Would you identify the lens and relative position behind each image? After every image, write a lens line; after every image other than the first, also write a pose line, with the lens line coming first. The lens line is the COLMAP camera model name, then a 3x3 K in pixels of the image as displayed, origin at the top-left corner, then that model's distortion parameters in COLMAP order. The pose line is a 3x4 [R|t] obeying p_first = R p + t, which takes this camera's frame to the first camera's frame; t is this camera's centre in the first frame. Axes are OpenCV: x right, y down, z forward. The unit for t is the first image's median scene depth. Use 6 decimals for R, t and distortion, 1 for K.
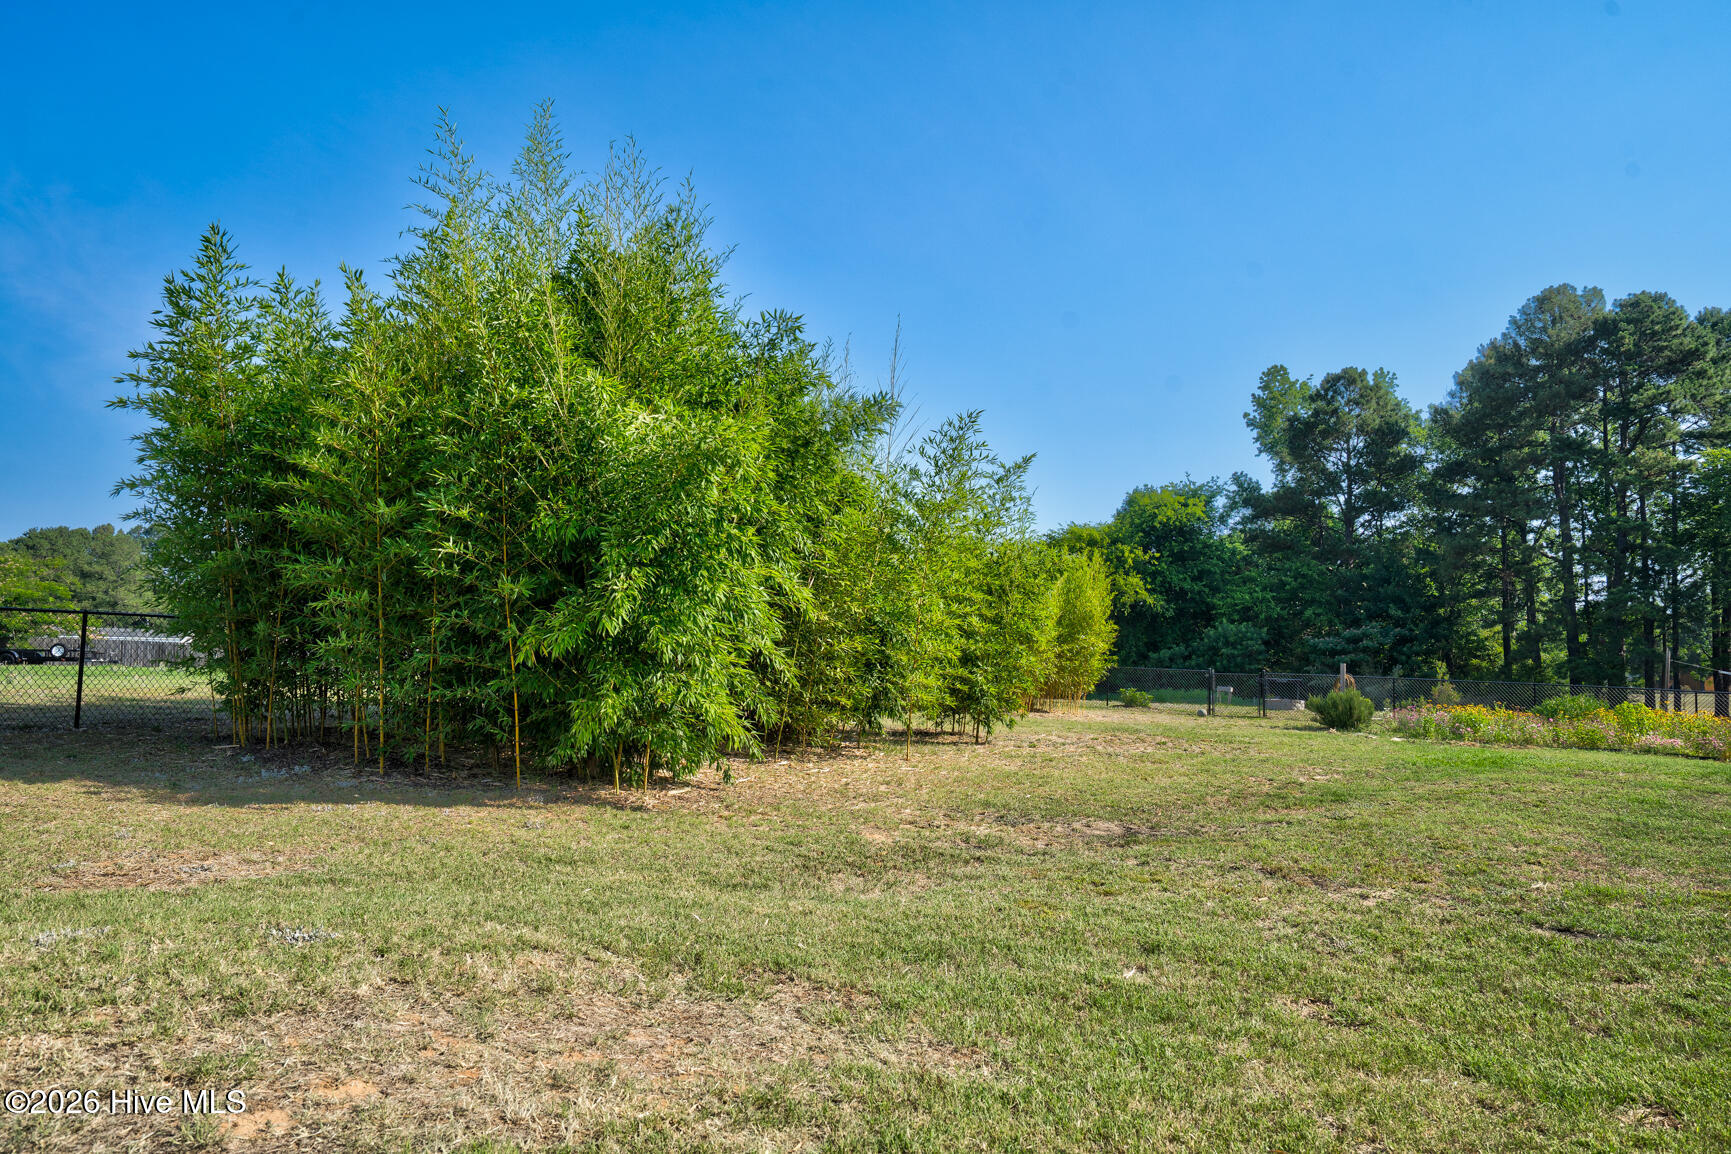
lens RADIAL K [[1244.2, 0, 871.9], [0, 1244.2, 578.3], [0, 0, 1]] dist [0.043834, 0.021548]
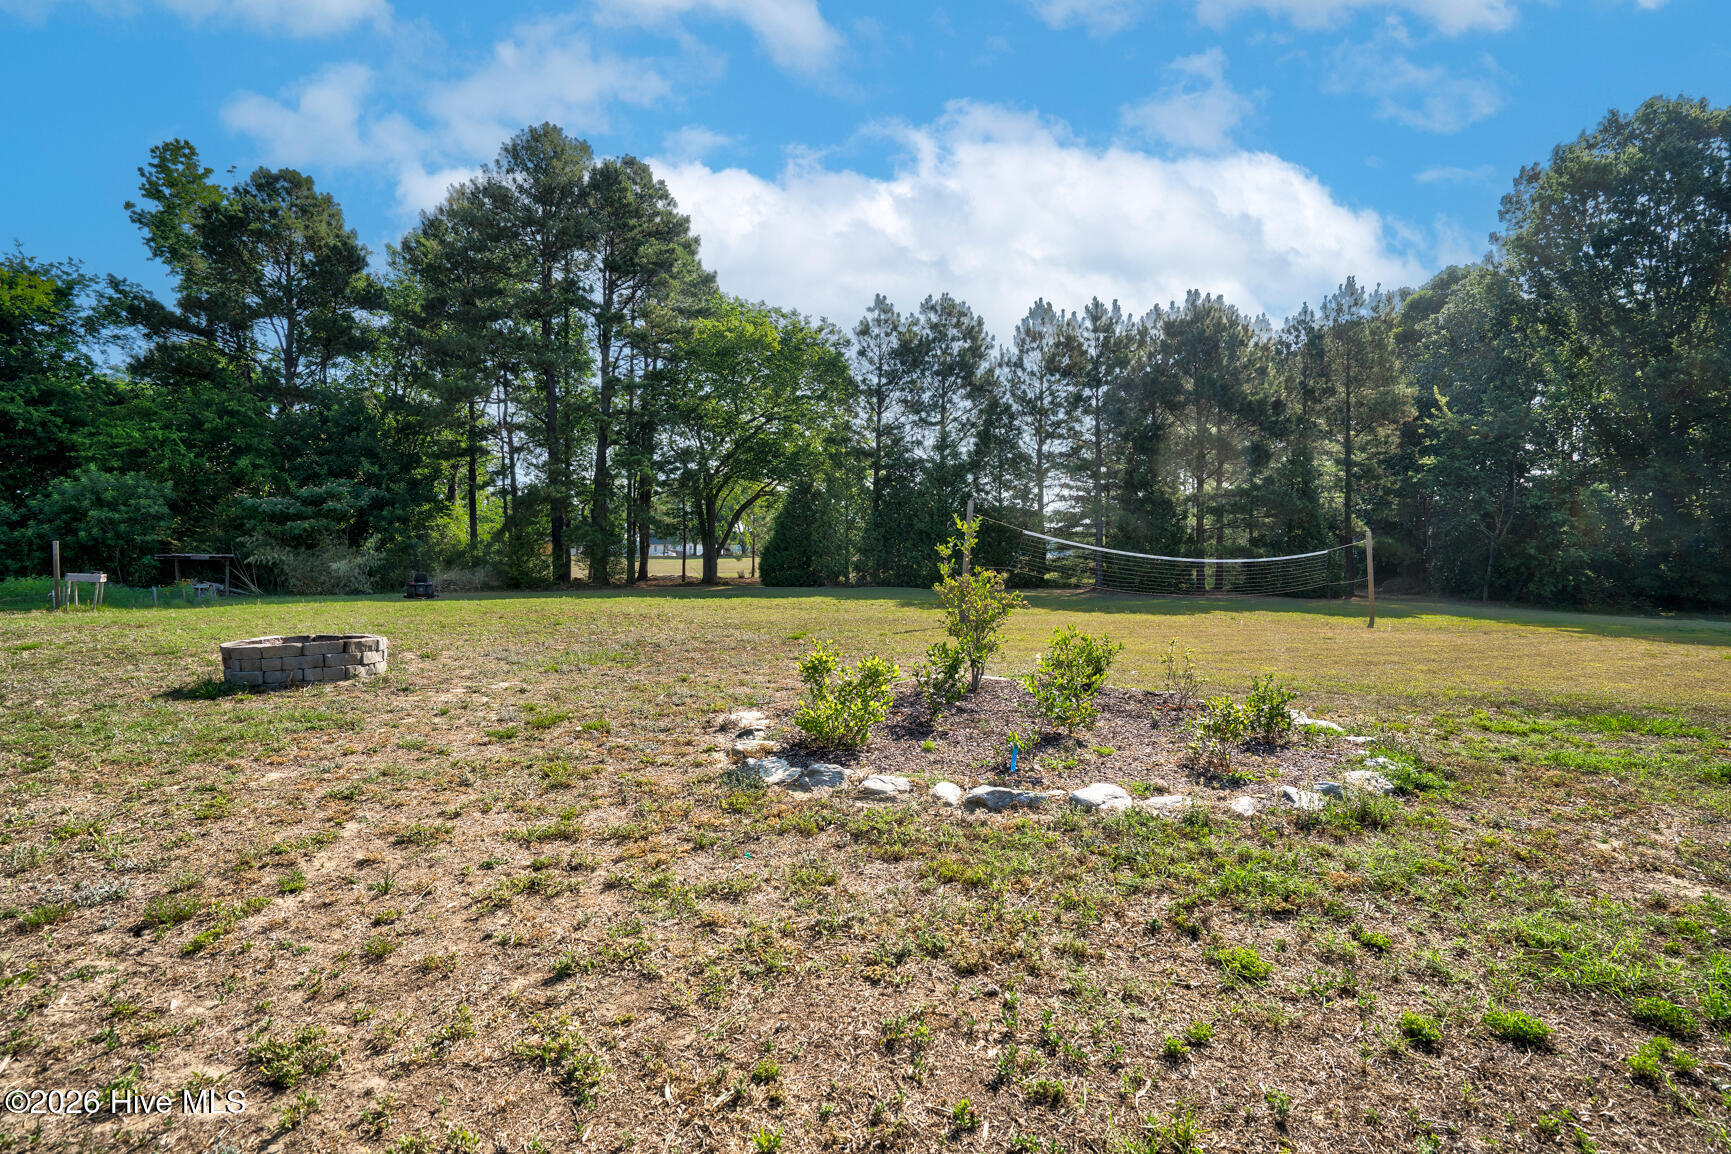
lens RADIAL K [[841.0, 0, 871.3], [0, 841.0, 566.7], [0, 0, 1]] dist [-0.006217, -0.000139]
pose [[0.529437, -0.036990, 0.847542, 0.122232], [-0.048707, 0.996076, 0.073899, 0.032488], [-0.846950, -0.080406, 0.525558, 0.412206]]
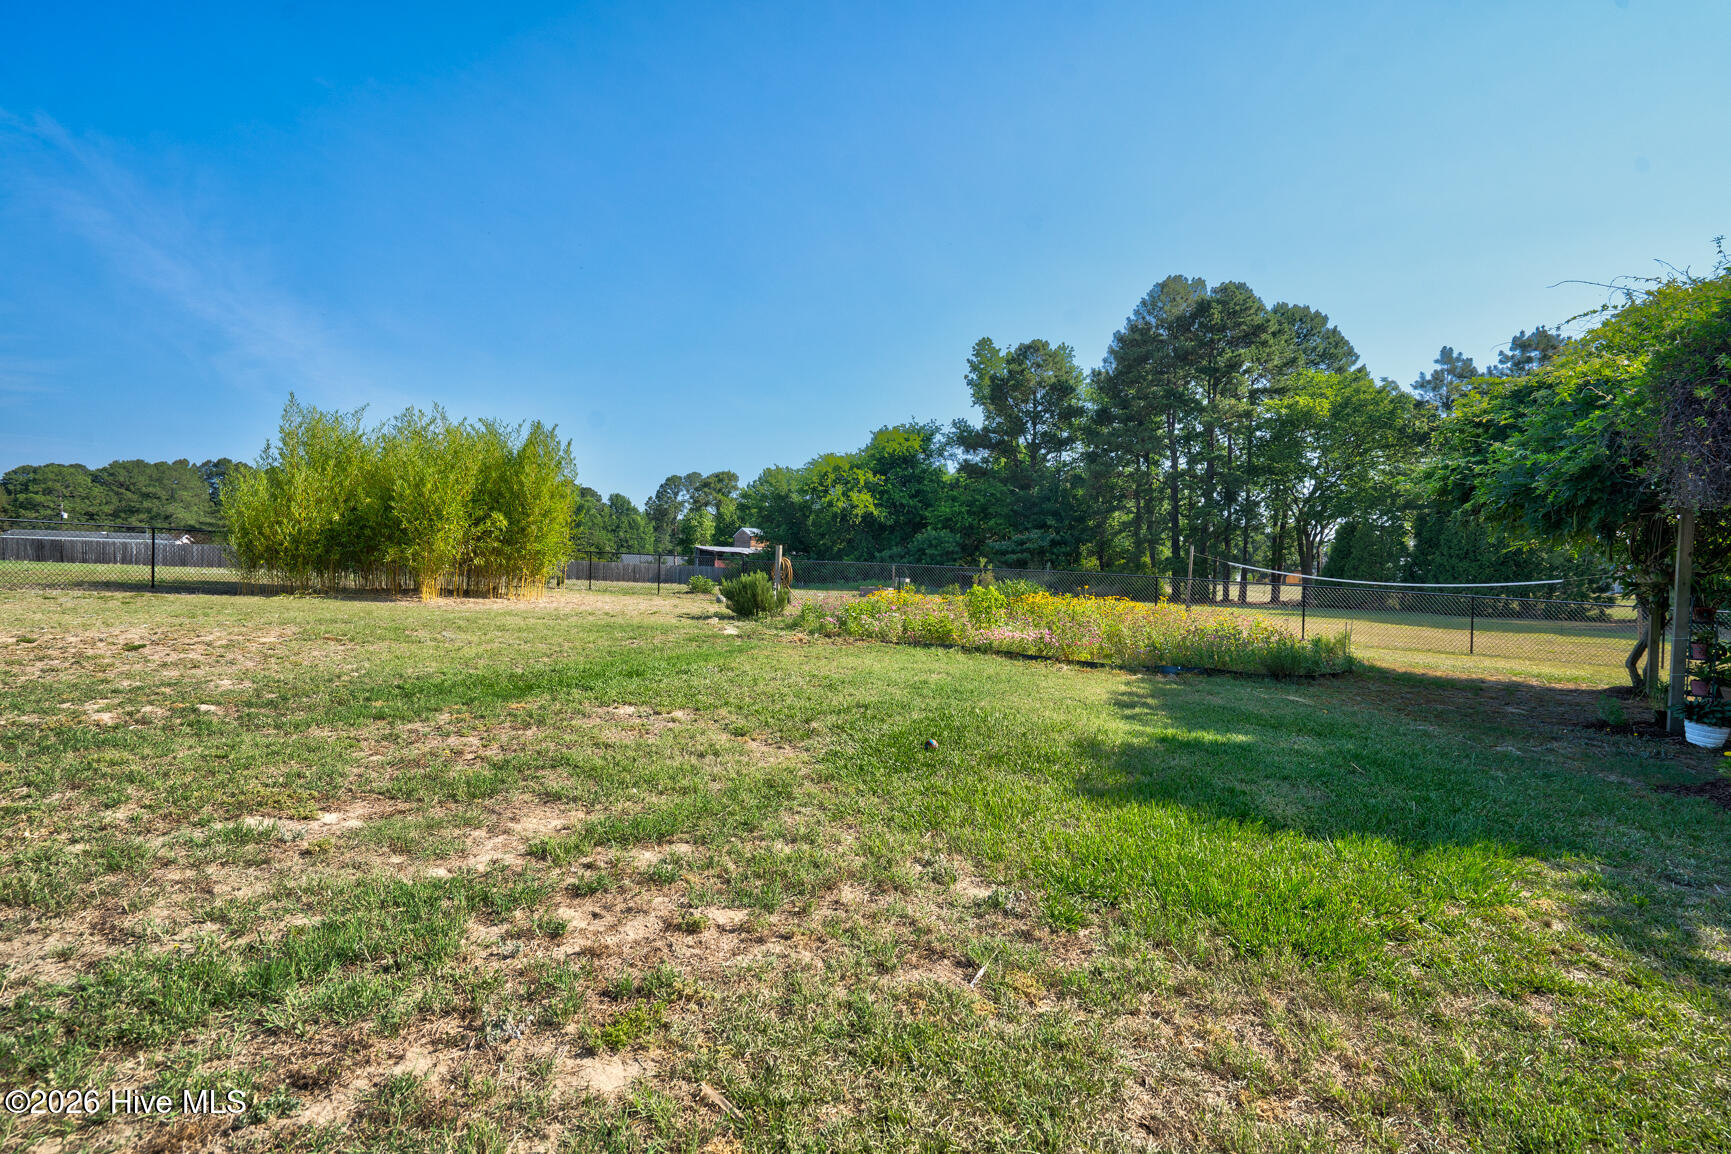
lens RADIAL K [[841.0, 0, 865.1], [0, 841.0, 577.9], [0, 0, 1]] dist [-0.006217, -0.000139]
pose [[0.995411, 0.000411, 0.095696, 0.126740], [-0.008391, 0.996515, 0.082994, 0.012941], [-0.095328, -0.083417, 0.991945, 0.124377]]
